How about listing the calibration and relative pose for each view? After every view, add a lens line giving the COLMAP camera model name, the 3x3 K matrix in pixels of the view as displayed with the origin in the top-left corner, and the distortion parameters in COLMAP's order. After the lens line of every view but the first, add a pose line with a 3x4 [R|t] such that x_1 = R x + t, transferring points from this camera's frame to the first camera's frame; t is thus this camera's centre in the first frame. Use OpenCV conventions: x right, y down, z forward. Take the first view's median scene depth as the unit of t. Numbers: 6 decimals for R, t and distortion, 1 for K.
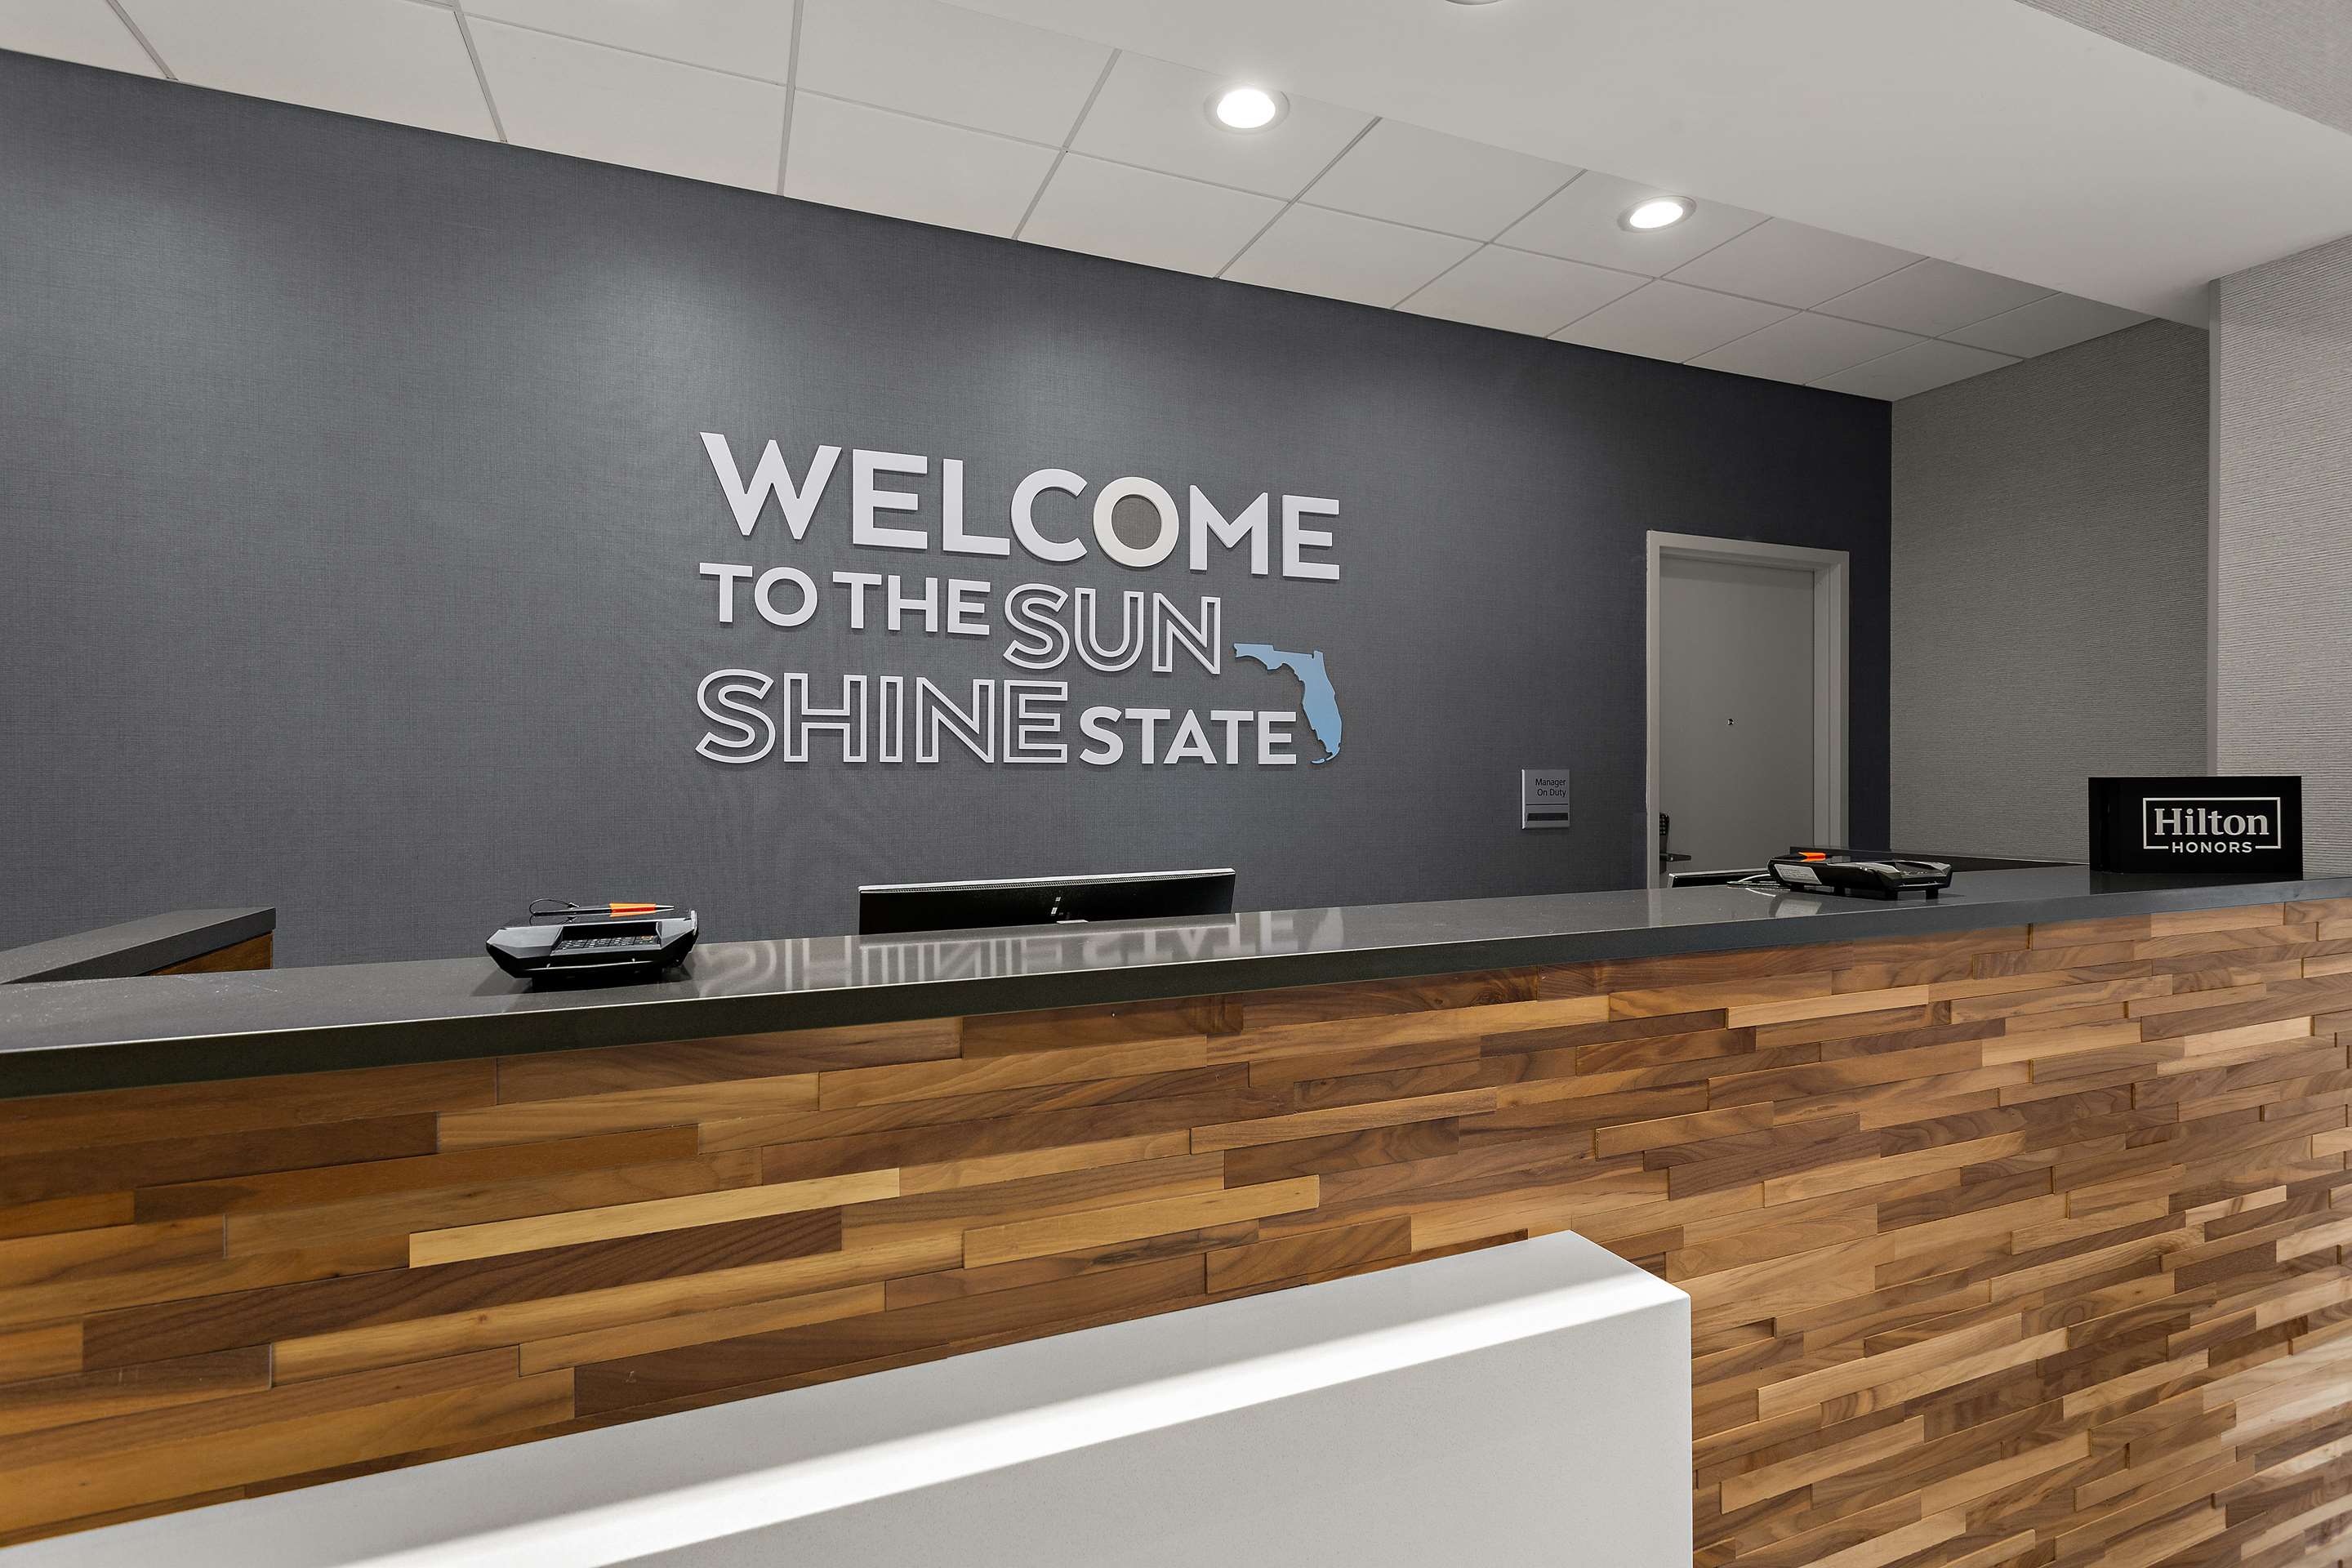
lens RADIAL K [[1111.8, 0, 1173.0], [0, 1111.8, 781.9], [0, 0, 1]] dist [0.002333, 0.000139]
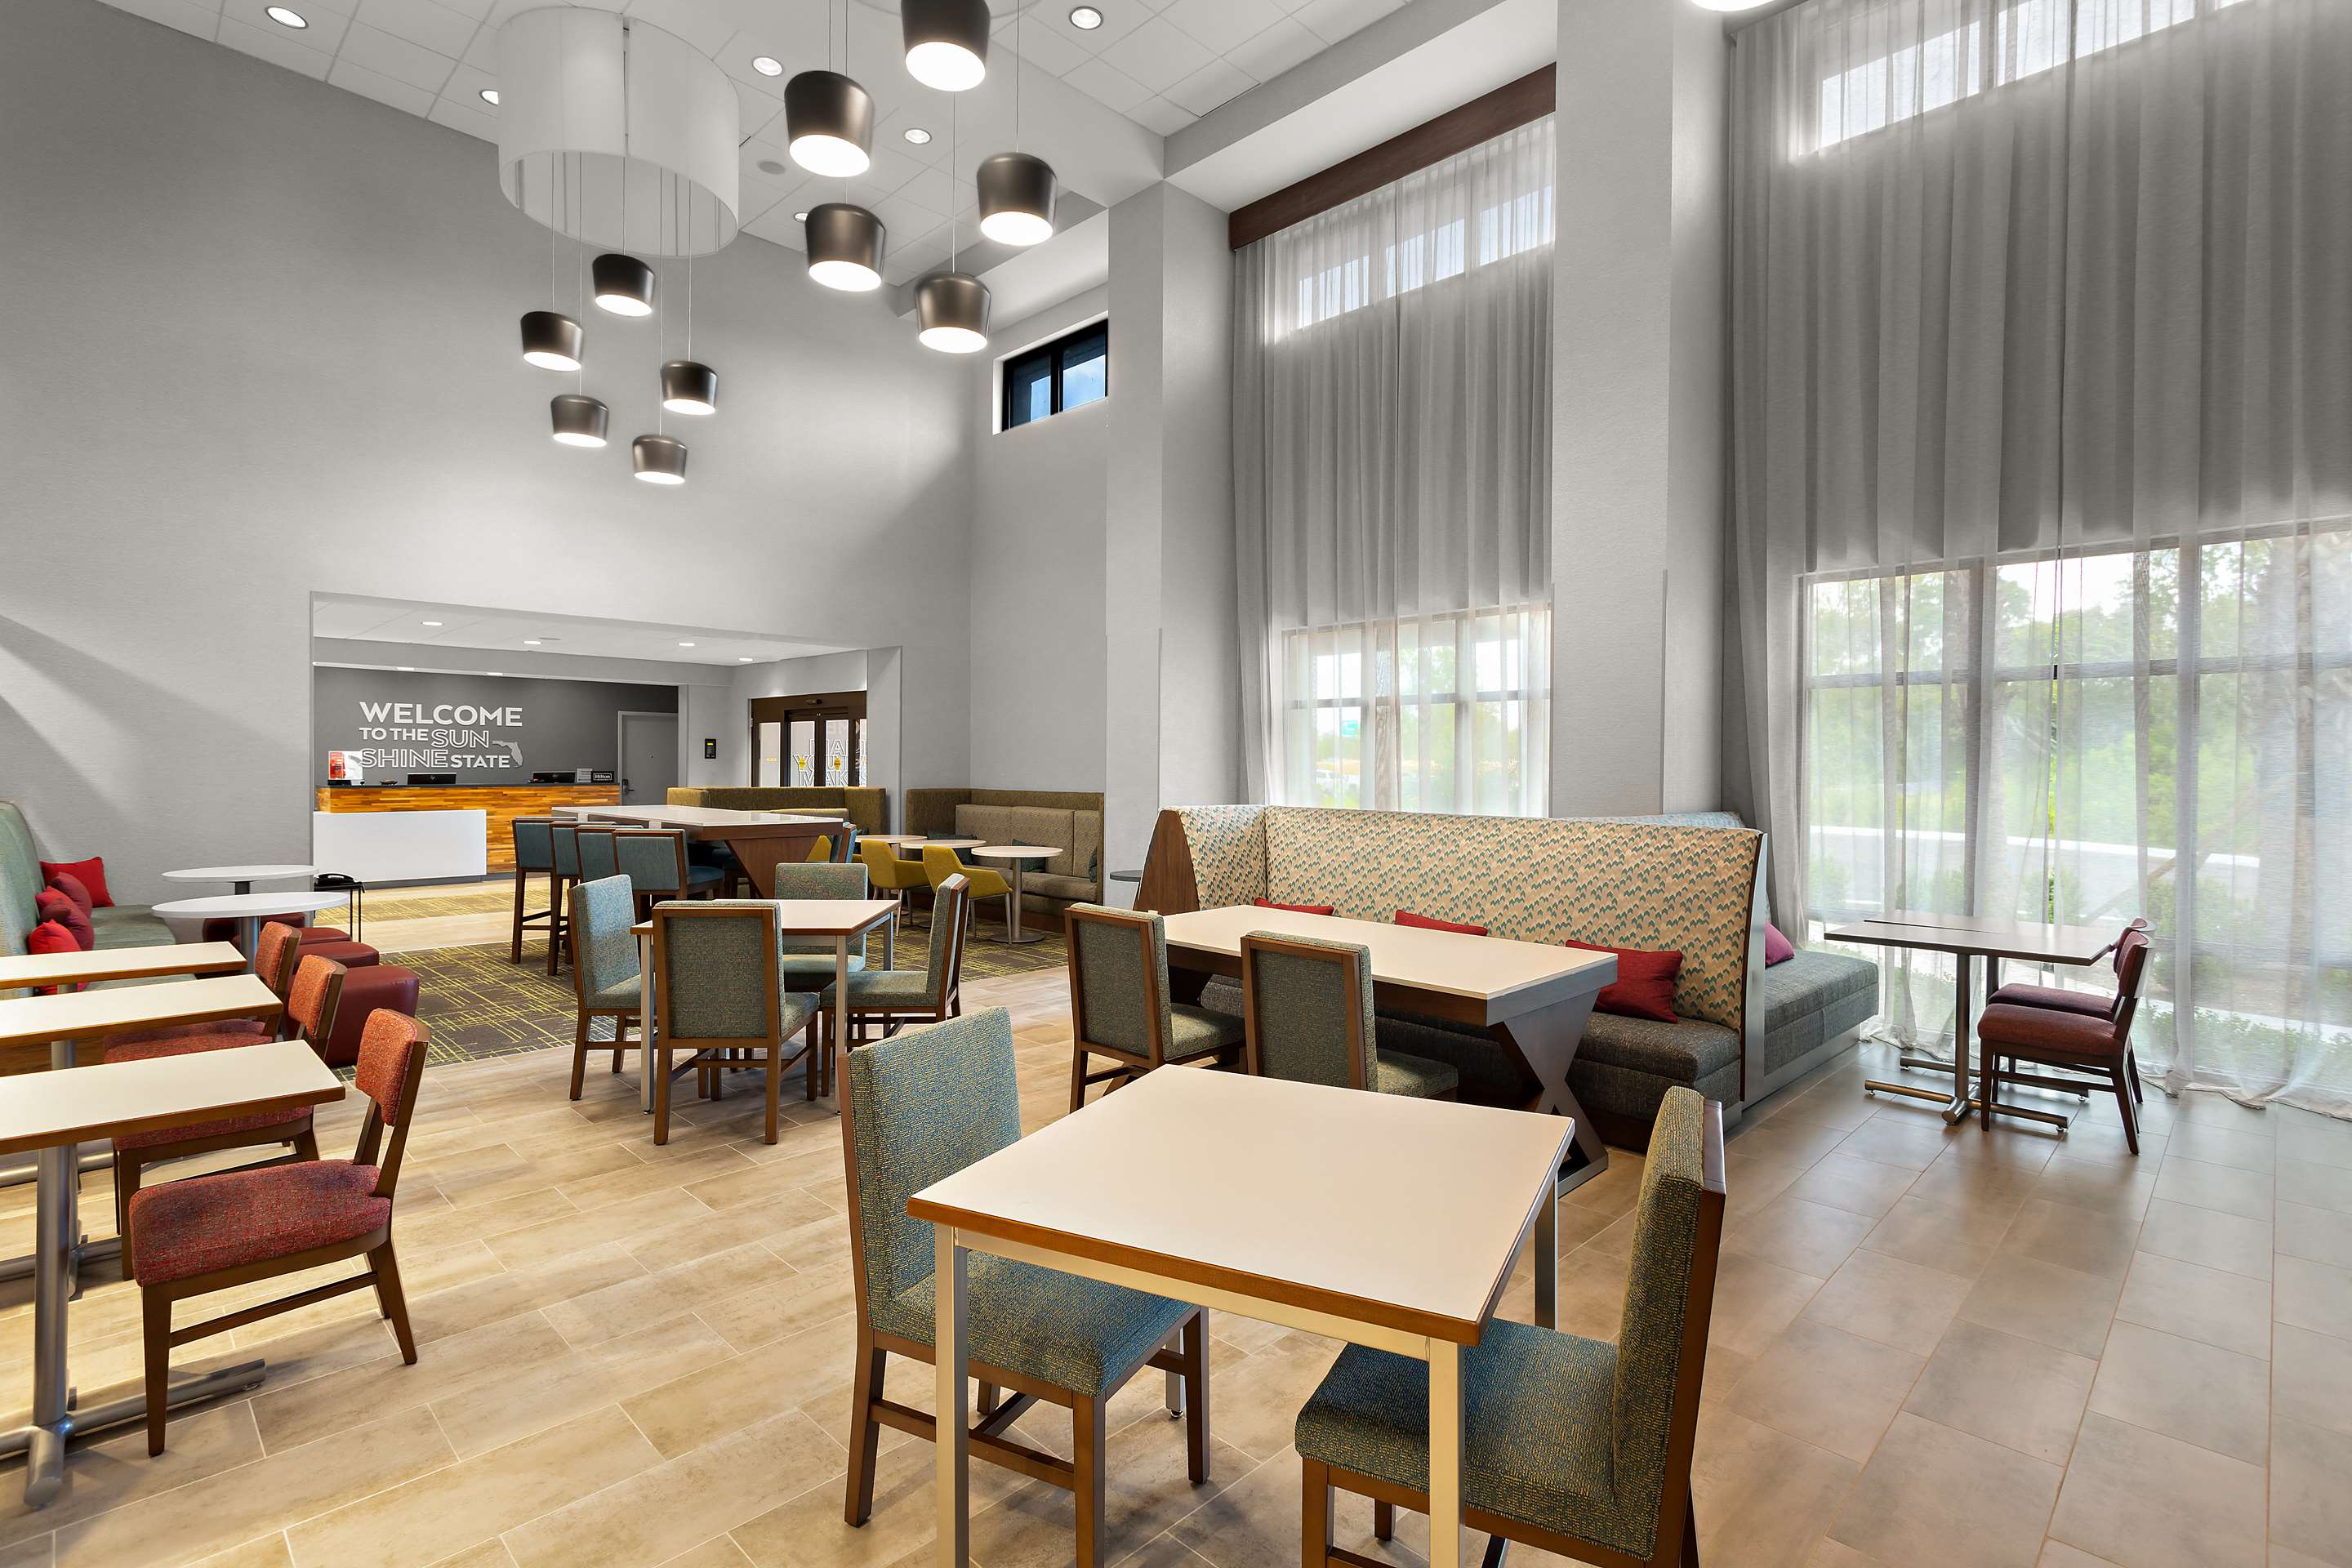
lens RADIAL K [[1111.8, 0, 1182.2], [0, 1111.8, 778.2], [0, 0, 1]] dist [0.002333, 0.000139]
pose [[0.920394, -0.000302, 0.390991, 0.927900], [-0.002889, 0.999967, 0.007574, -0.015001], [-0.390981, -0.008101, 0.920363, -4.573895]]
